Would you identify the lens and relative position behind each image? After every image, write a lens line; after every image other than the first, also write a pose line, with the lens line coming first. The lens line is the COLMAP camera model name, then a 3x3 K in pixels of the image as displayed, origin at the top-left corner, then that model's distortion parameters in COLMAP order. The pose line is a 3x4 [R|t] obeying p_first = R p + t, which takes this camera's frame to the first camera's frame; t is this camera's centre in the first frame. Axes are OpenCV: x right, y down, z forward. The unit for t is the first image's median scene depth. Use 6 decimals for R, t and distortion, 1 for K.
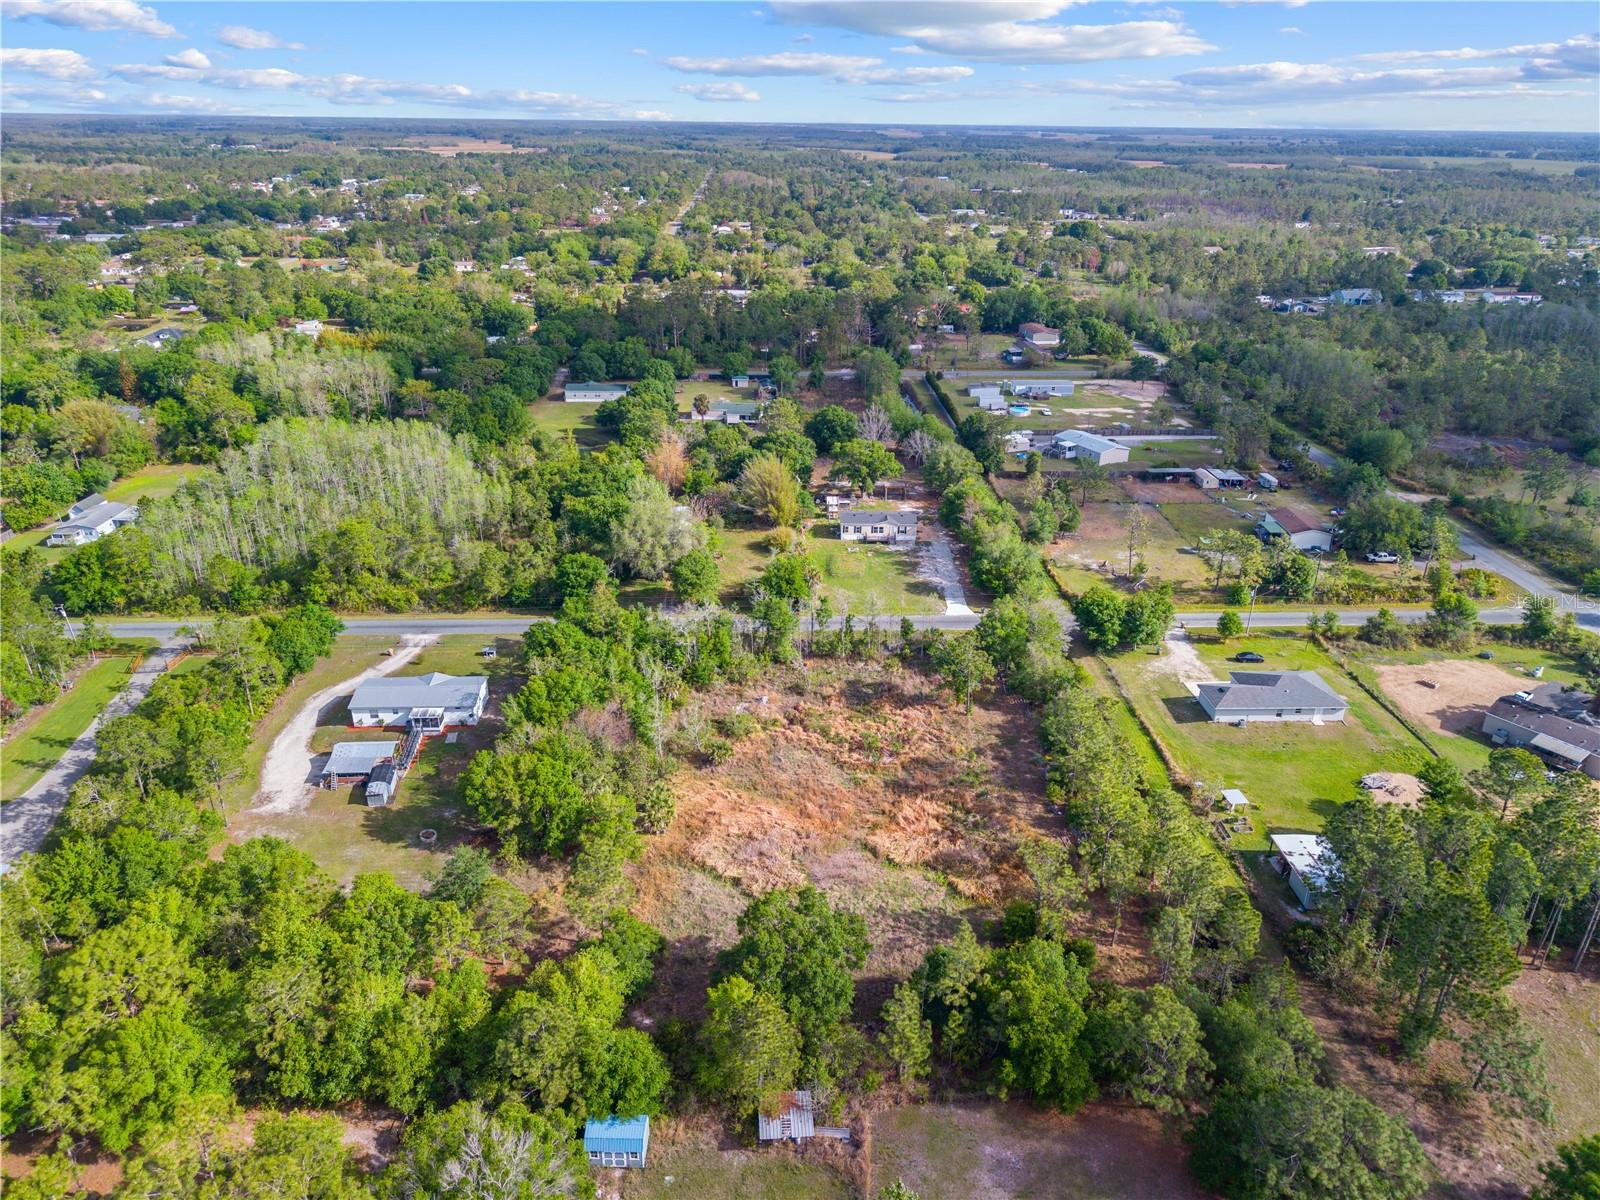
lens RADIAL K [[1069.7, 0, 799.0], [0, 1069.7, 595.9], [0, 0, 1]] dist [0.034291, -0.031601]
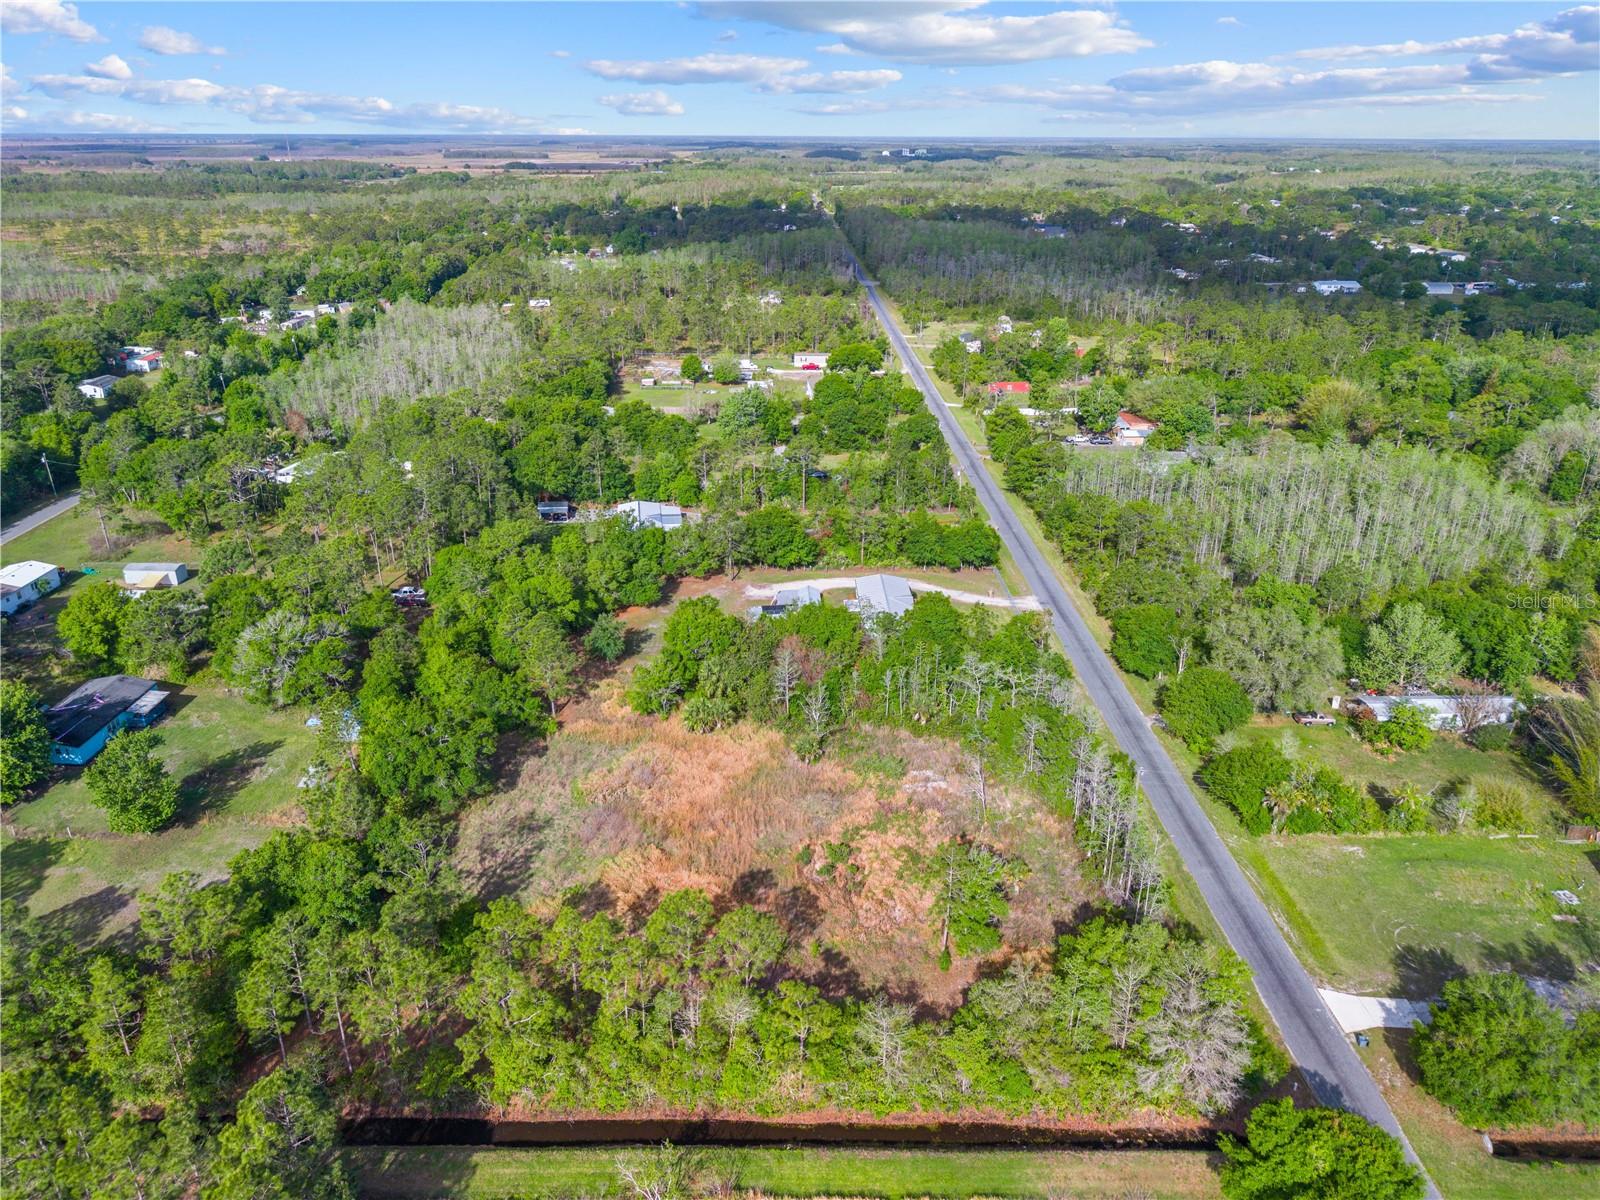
lens RADIAL K [[1075.0, 0, 781.5], [0, 1075.0, 602.9], [0, 0, 1]] dist [0.022845, -0.001808]
pose [[-0.043330, 0.385879, -0.921531, 0.690897], [-0.414723, 0.832222, 0.367983, -0.276172], [0.908915, 0.398125, 0.123973, 0.753068]]
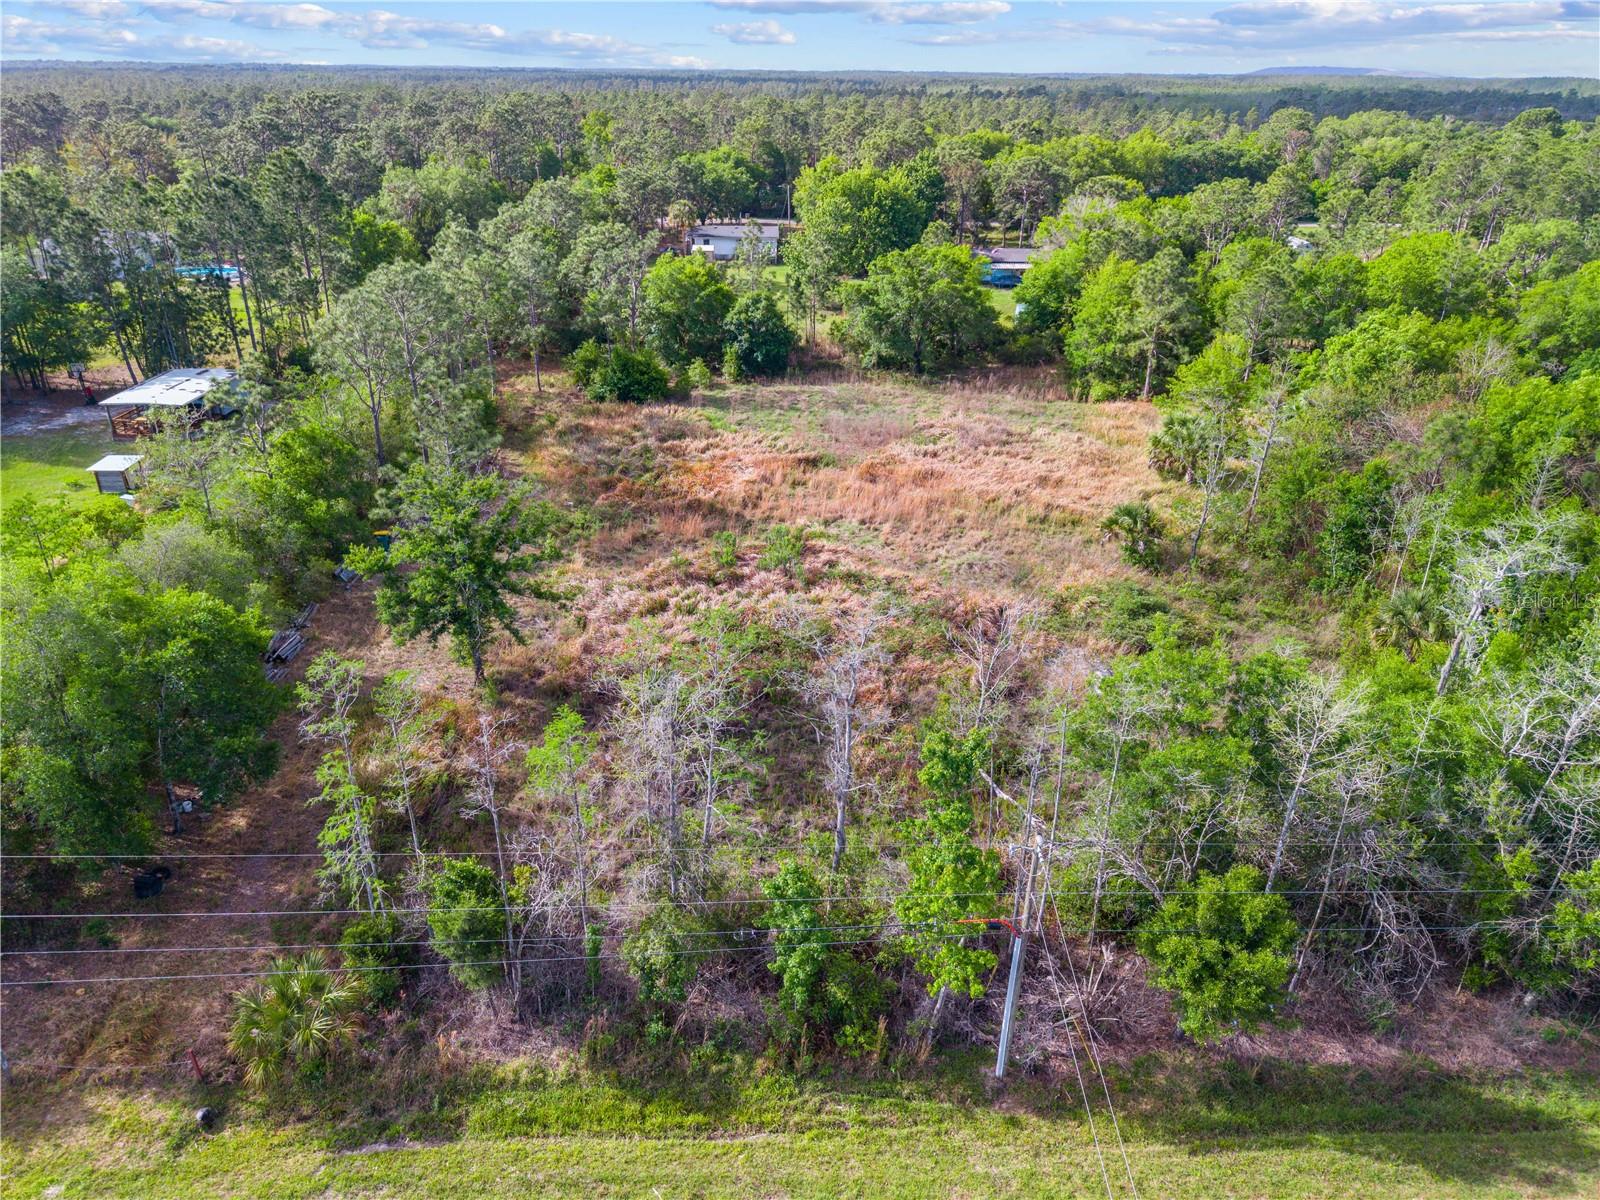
lens RADIAL K [[1076.7, 0, 800.1], [0, 1076.7, 590.9], [0, 0, 1]] dist [0.027838, -0.028768]
pose [[-0.999314, -0.034648, 0.013066, 0.052145], [-0.012231, 0.641898, 0.766693, -0.162382], [-0.034951, 0.766007, -0.641881, 1.212744]]
